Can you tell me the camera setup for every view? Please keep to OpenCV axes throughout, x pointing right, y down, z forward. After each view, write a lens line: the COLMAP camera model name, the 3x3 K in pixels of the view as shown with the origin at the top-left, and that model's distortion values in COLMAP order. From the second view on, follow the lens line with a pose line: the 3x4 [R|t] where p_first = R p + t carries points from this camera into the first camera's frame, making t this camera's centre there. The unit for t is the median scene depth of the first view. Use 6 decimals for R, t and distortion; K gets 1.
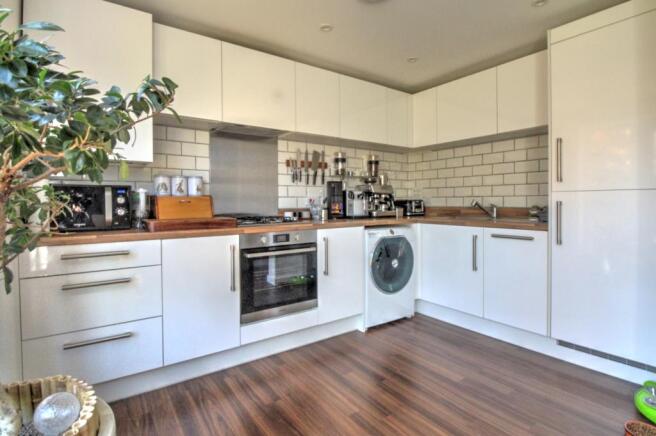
lens RADIAL K [[311.9, 0, 327.9], [0, 311.9, 208.6], [0, 0, 1]] dist [-0.033902, 0.000367]
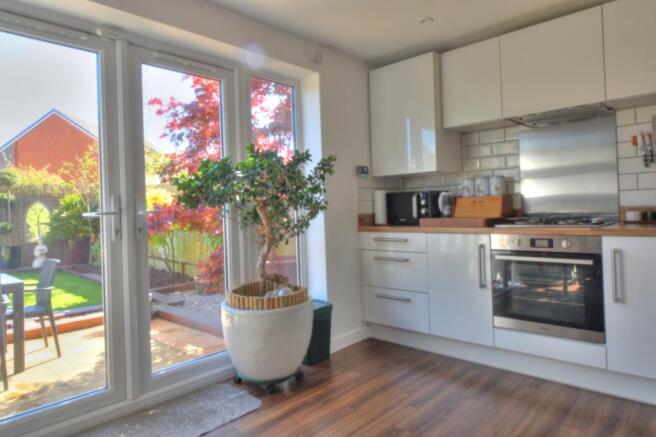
lens RADIAL K [[409.4, 0, 328.6], [0, 409.4, 202.5], [0, 0, 1]] dist [-0.042905, -0.000684]
pose [[0.201268, -0.008604, -0.979498, 0.808623], [0.015222, 0.999868, -0.005655, -0.018531], [0.979418, -0.013771, 0.201372, 0.206744]]
